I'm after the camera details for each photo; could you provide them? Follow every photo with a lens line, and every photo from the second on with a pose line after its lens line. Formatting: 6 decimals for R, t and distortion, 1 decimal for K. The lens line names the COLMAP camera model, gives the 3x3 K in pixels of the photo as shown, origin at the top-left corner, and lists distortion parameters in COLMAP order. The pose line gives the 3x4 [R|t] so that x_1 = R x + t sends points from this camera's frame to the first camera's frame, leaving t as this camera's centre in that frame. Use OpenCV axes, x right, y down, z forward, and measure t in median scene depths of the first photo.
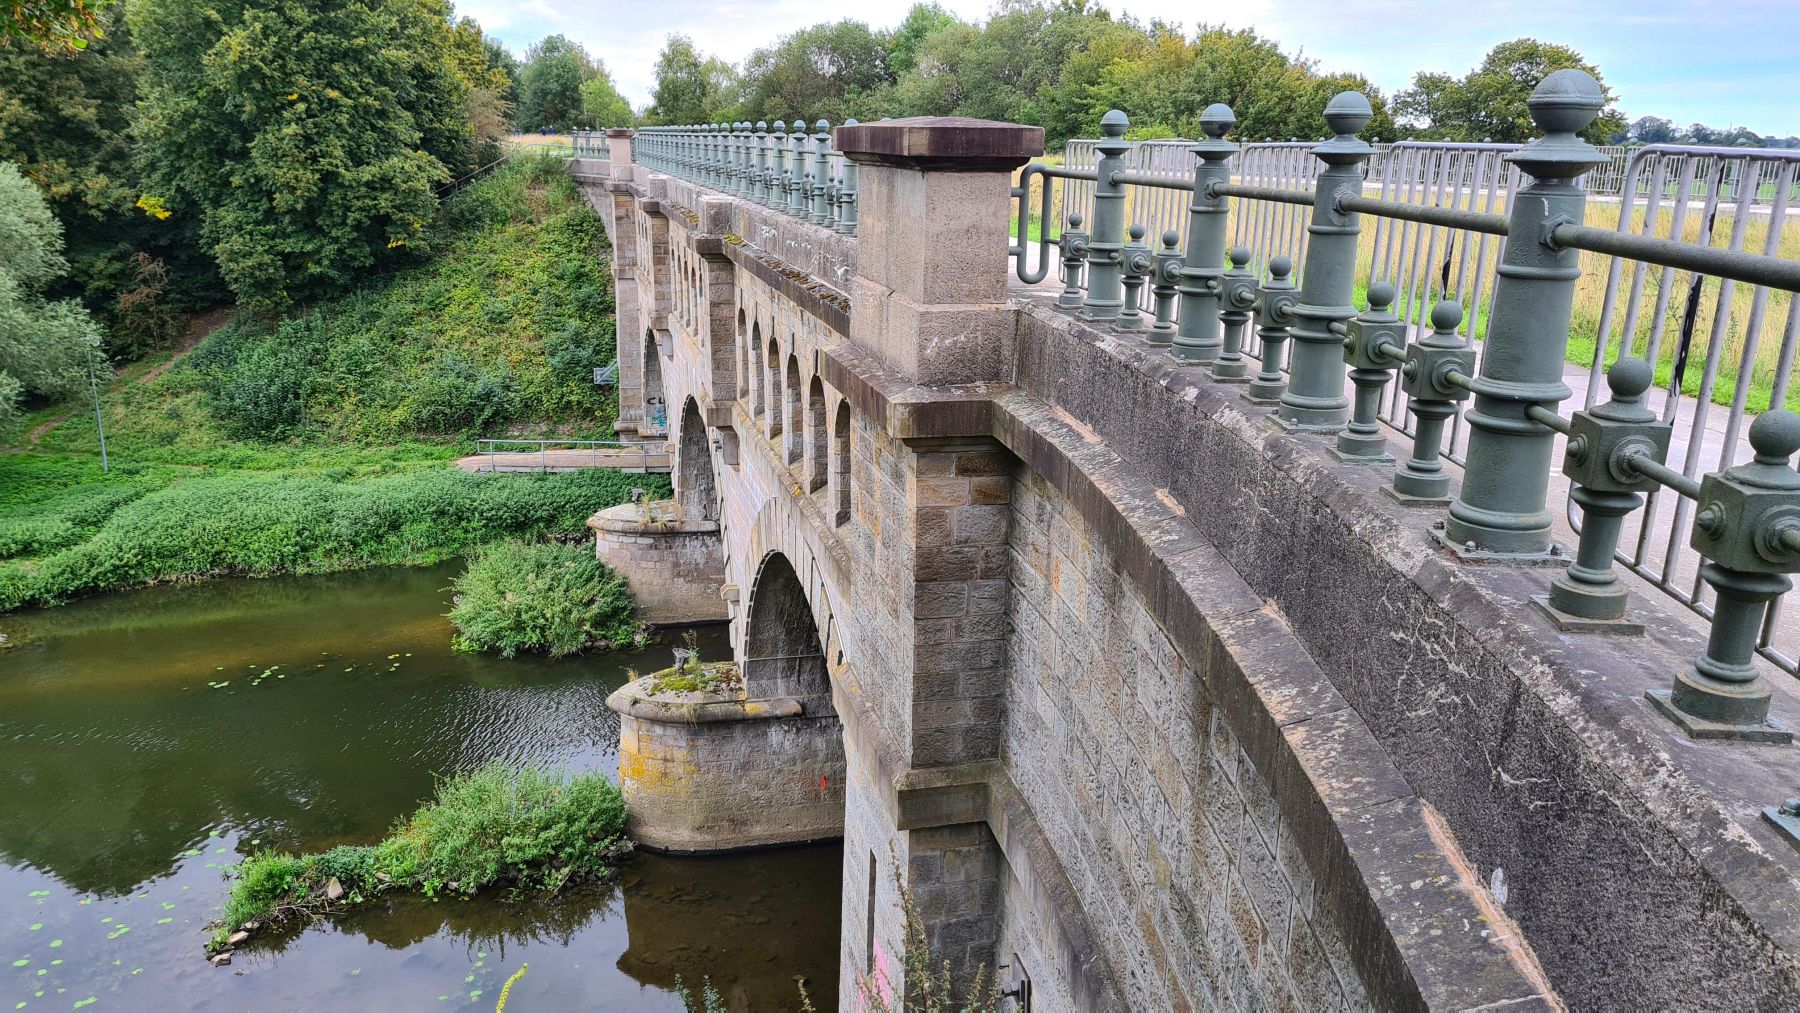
lens RADIAL K [[1310.4, 0, 900.4], [0, 1310.4, 512.3], [0, 0, 1]] dist [0.006542, 0.000711]
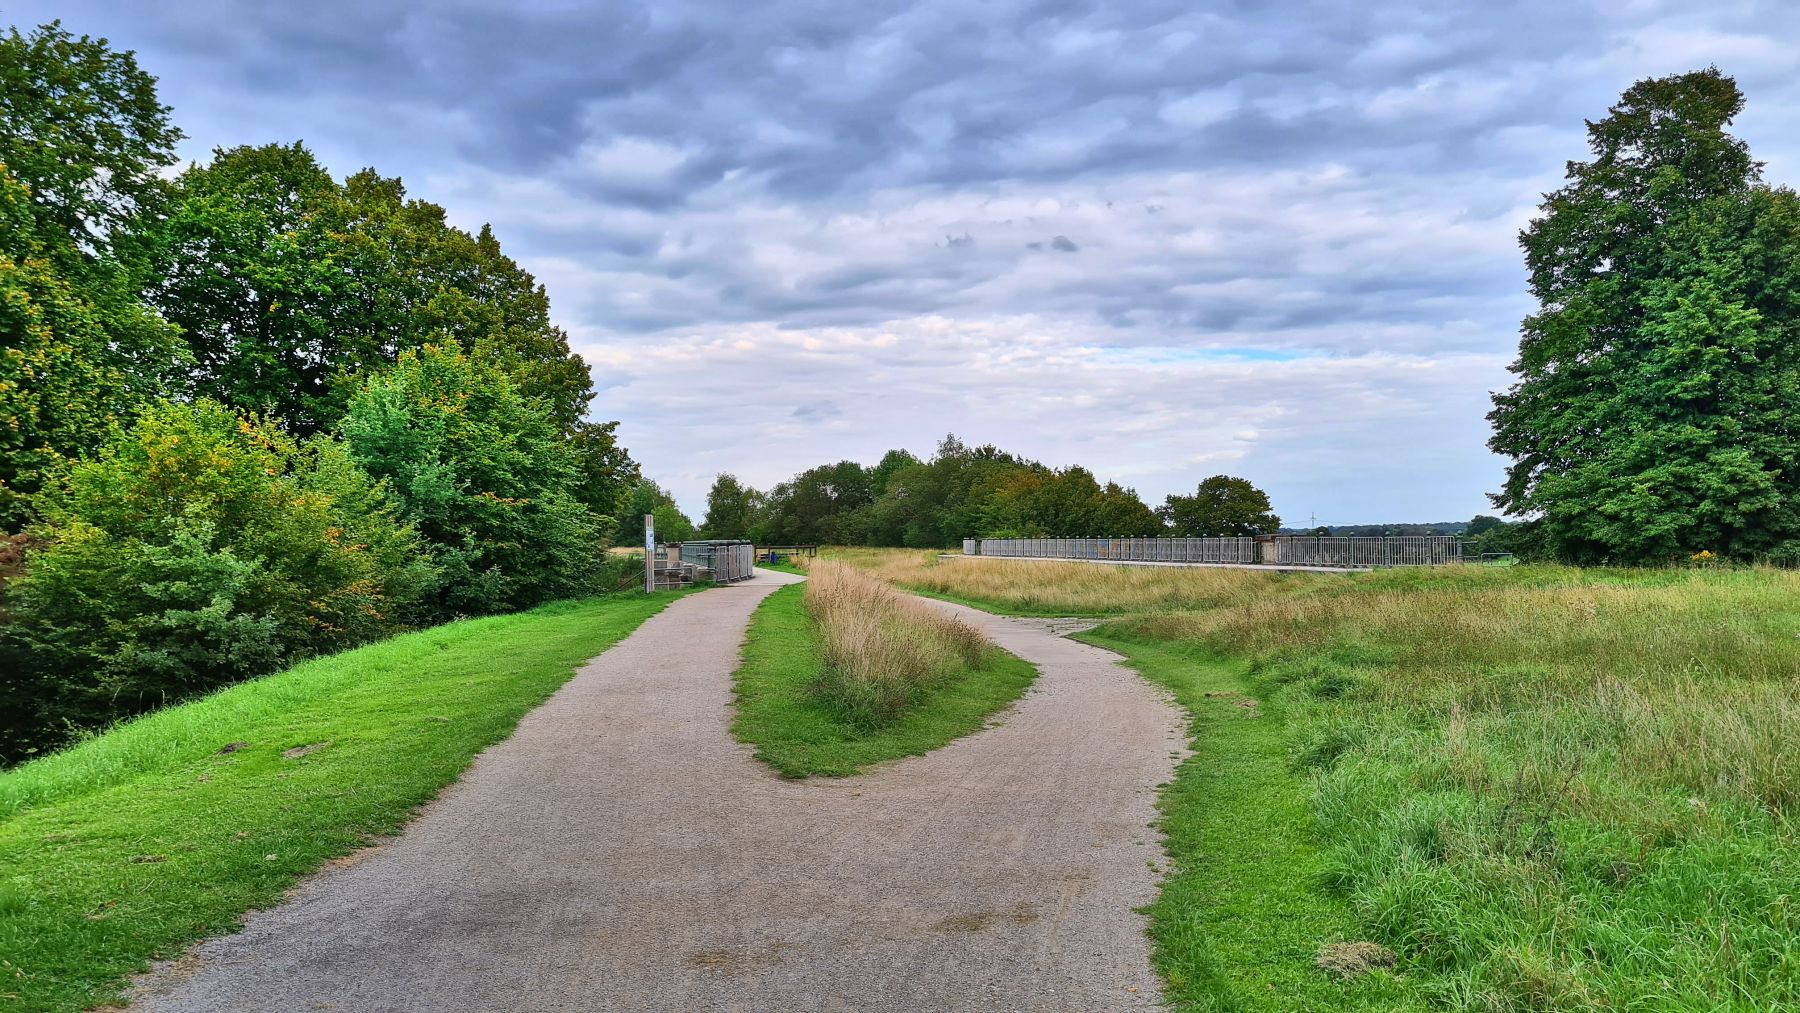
lens RADIAL K [[1310.4, 0, 901.9], [0, 1310.4, 509.6], [0, 0, 1]] dist [0.006542, 0.000711]
pose [[0.998768, -0.030251, -0.039329, 0.073029], [0.017212, 0.954659, -0.297205, 0.087591], [0.046537, 0.296162, 0.954003, -0.305980]]
